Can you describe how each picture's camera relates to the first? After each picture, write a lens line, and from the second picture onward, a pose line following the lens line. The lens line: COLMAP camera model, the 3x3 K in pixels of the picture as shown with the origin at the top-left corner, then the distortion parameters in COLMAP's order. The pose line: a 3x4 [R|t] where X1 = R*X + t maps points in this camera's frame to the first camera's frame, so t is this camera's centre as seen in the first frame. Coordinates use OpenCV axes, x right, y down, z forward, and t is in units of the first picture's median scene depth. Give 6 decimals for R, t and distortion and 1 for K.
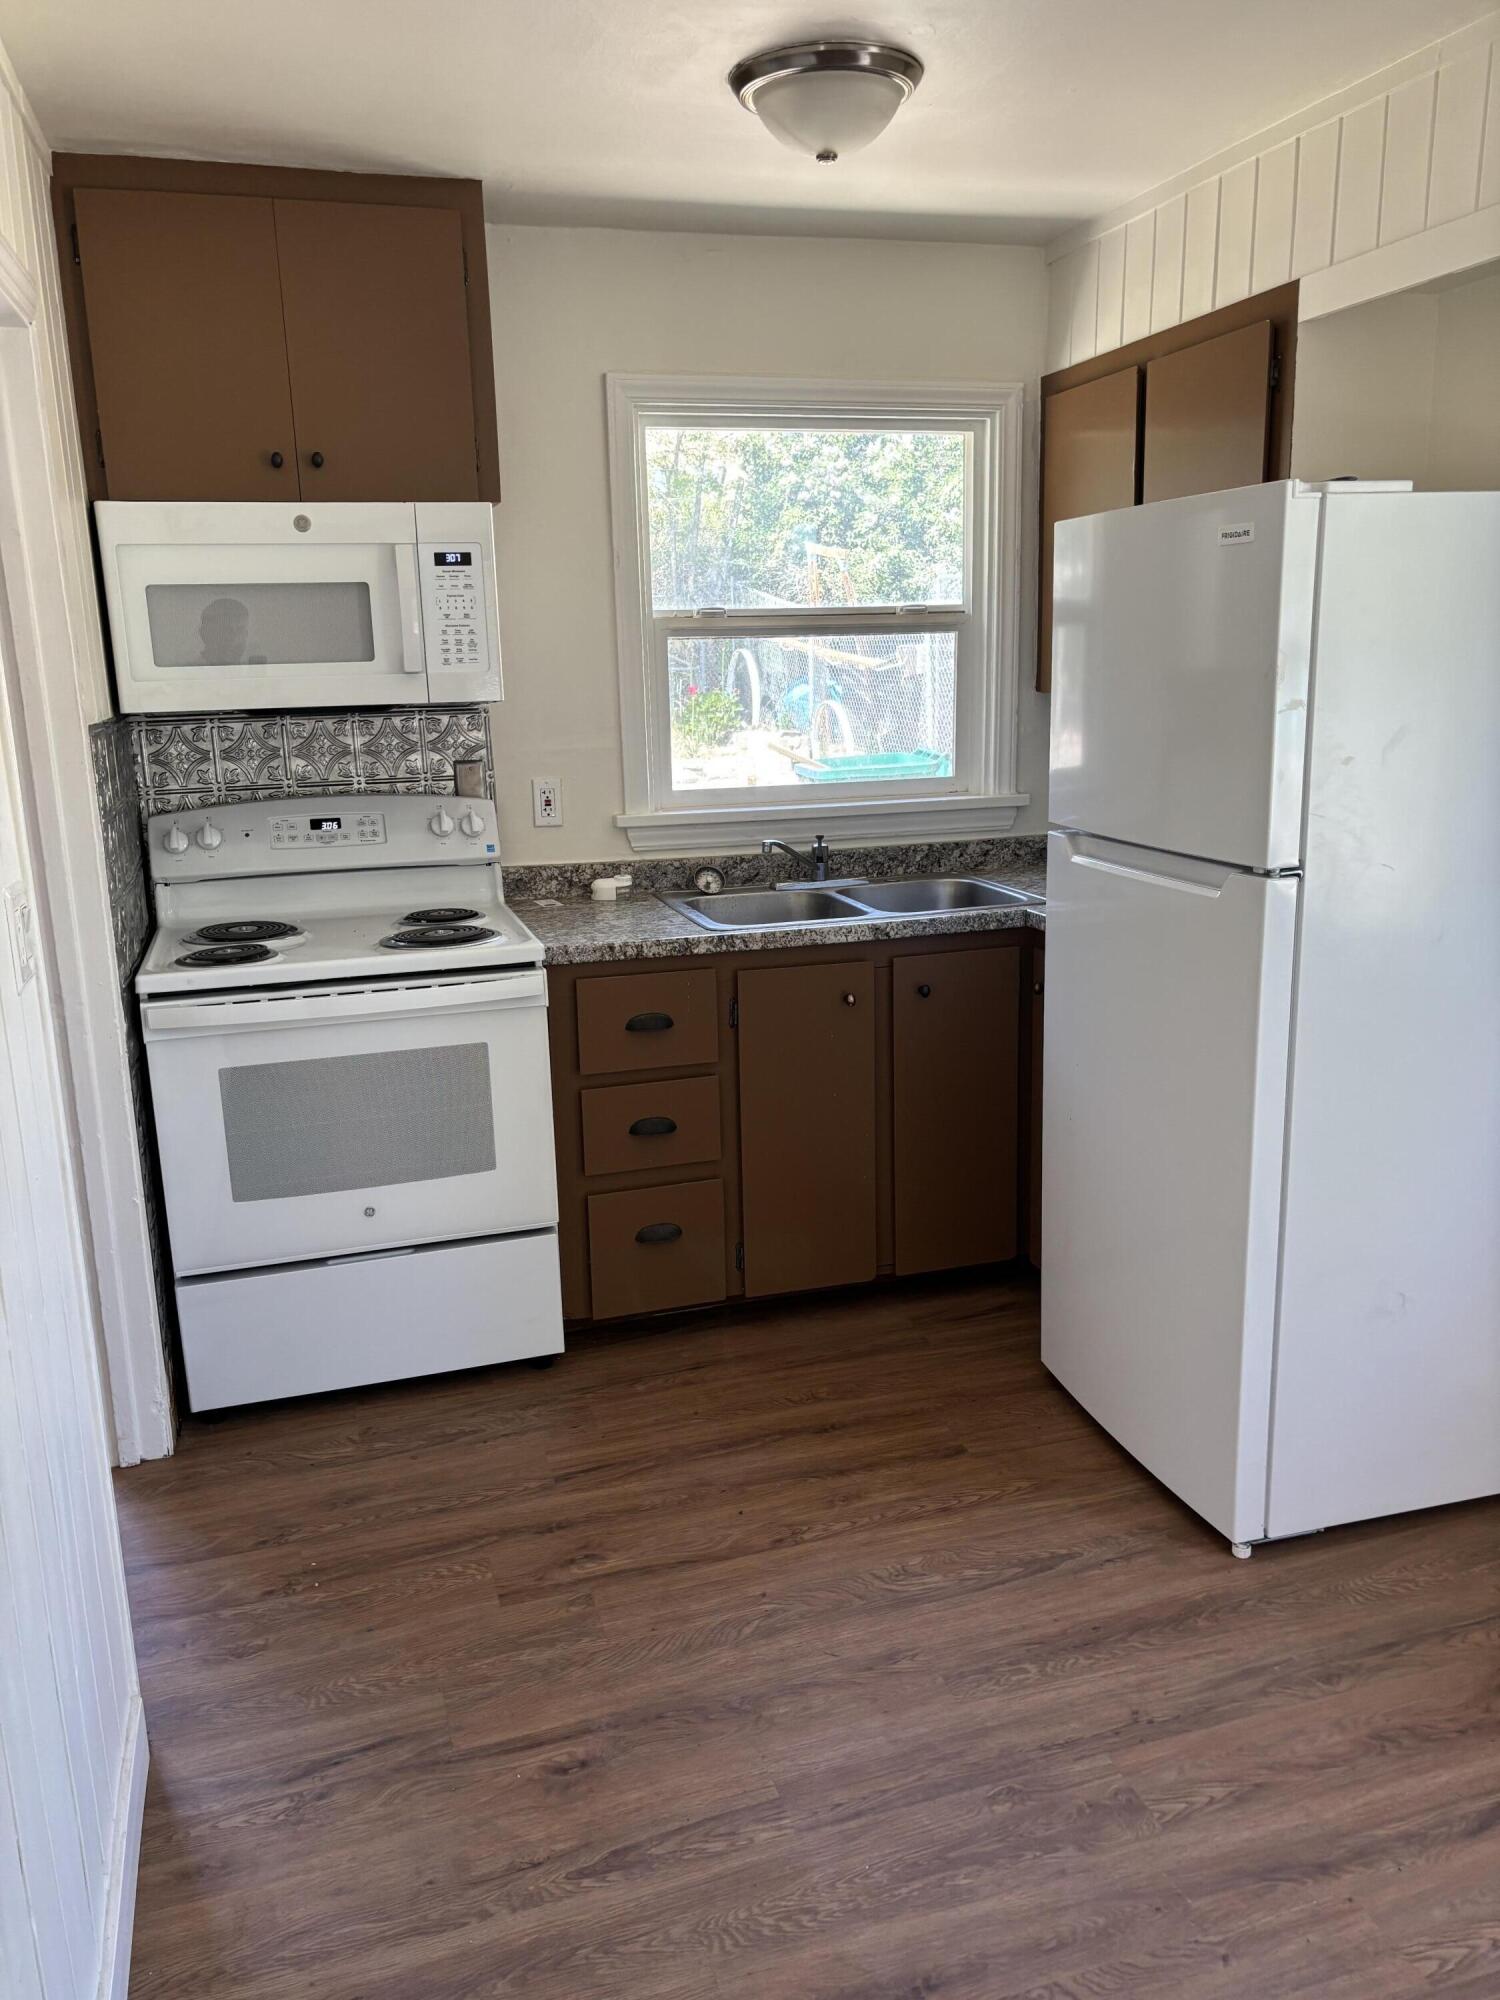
lens RADIAL K [[1508.2, 0, 732.8], [0, 1508.2, 1012.1], [0, 0, 1]] dist [0.052727, -0.058890]
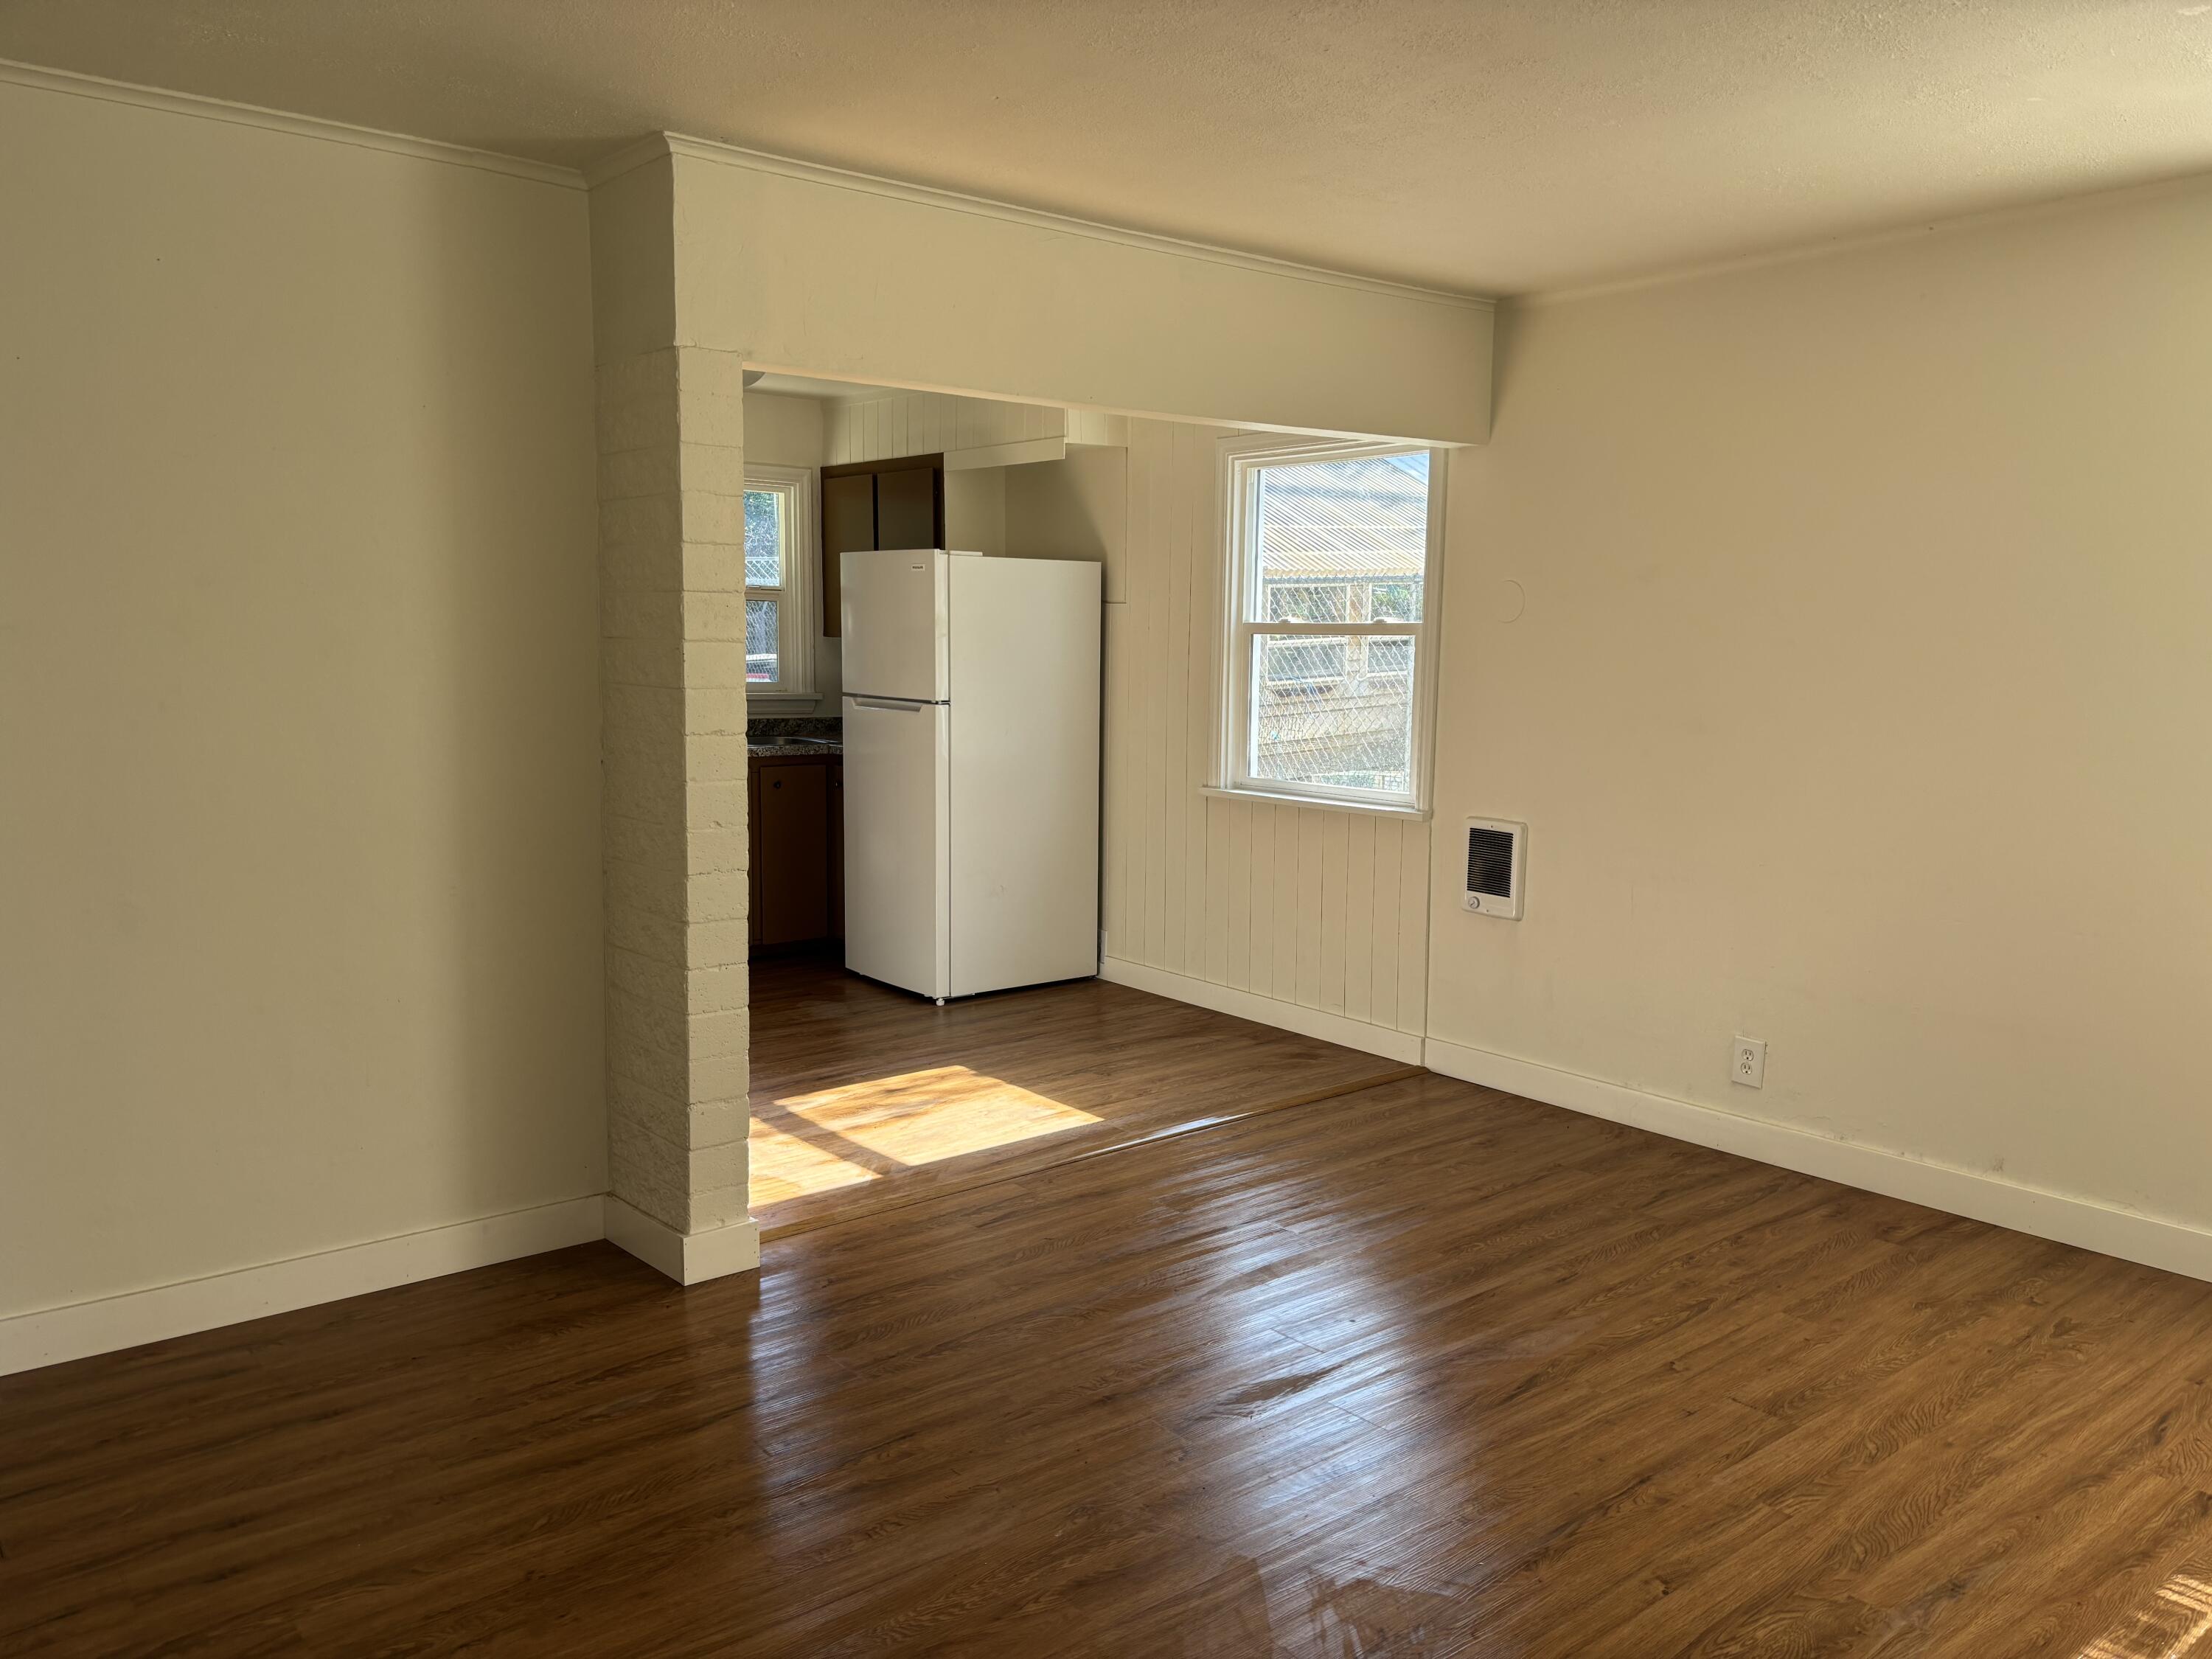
lens RADIAL K [[1668.0, 0, 1118.8], [0, 1668.0, 841.7], [0, 0, 1]] dist [0.052727, -0.058890]
pose [[0.920277, -0.009571, 0.391149, -0.317172], [0.052198, 0.993768, -0.098493, 0.301795], [-0.387769, 0.111059, 0.915042, -1.140690]]
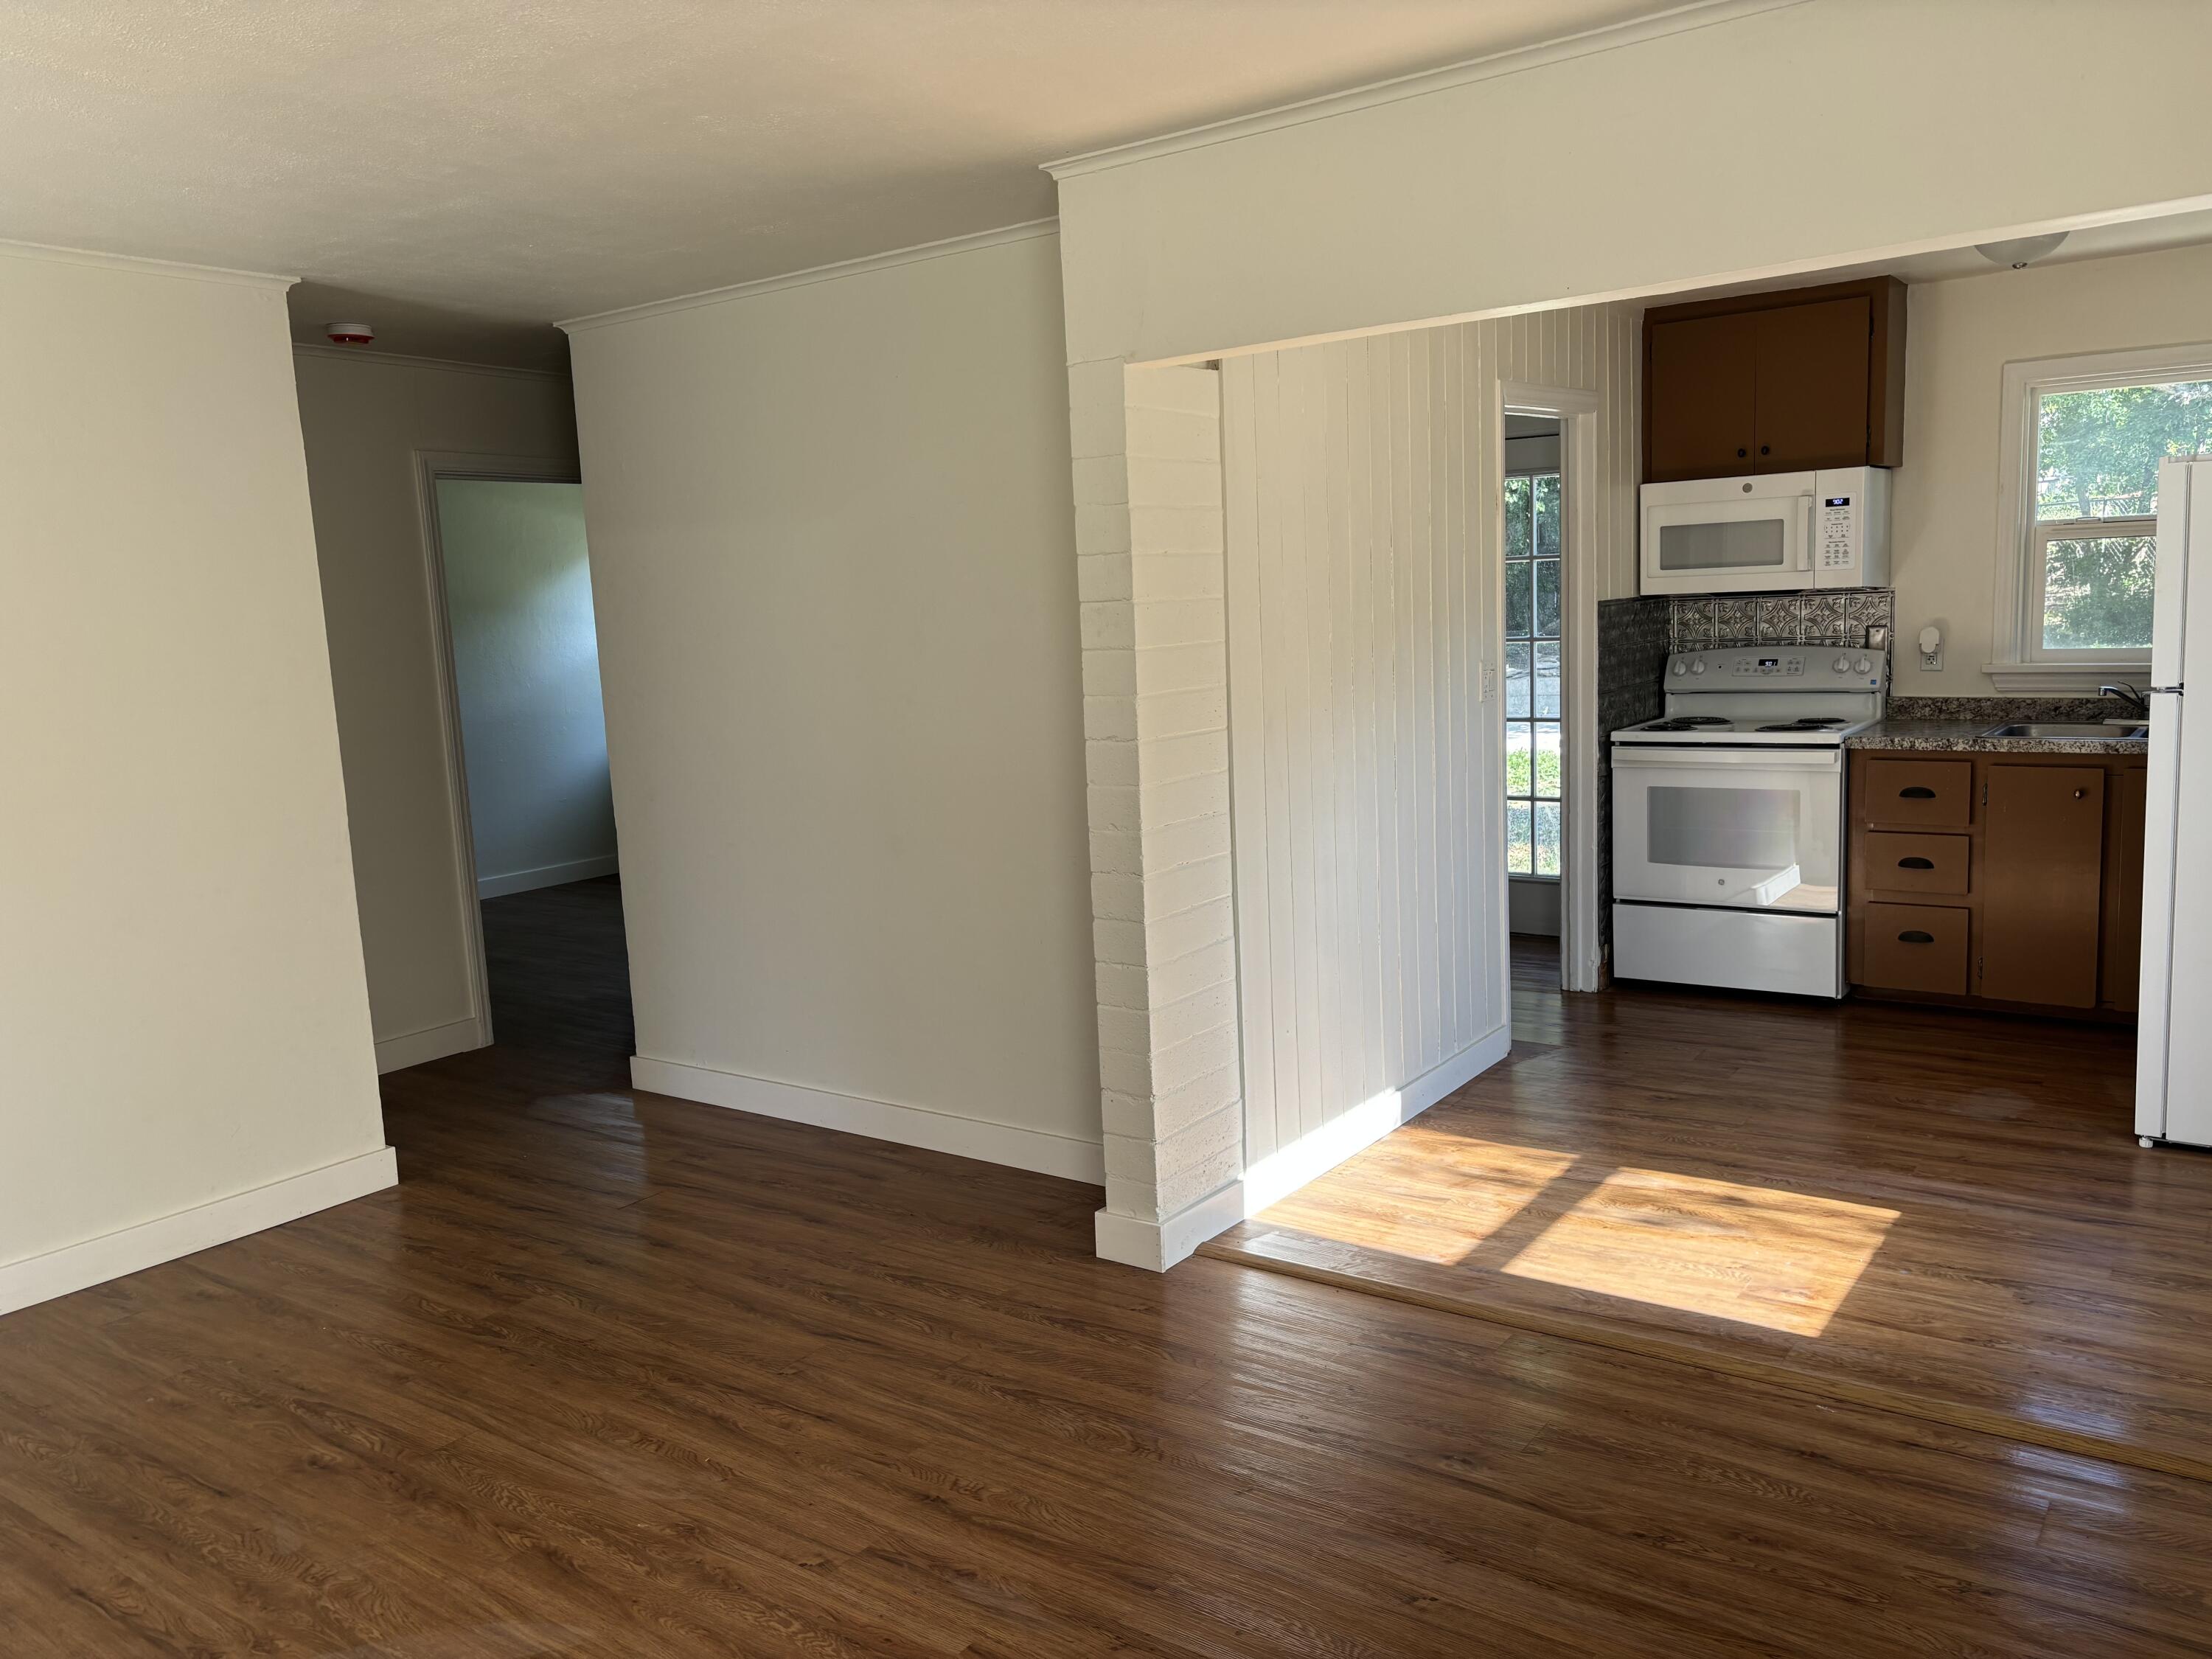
lens RADIAL K [[1668.0, 0, 1084.9], [0, 1668.0, 832.1], [0, 0, 1]] dist [0.052727, -0.058890]
pose [[0.601597, 0.110547, -0.791114, 0.799392], [-0.155239, 0.987675, 0.019964, 0.144805], [0.783570, 0.110801, 0.611343, -0.711615]]
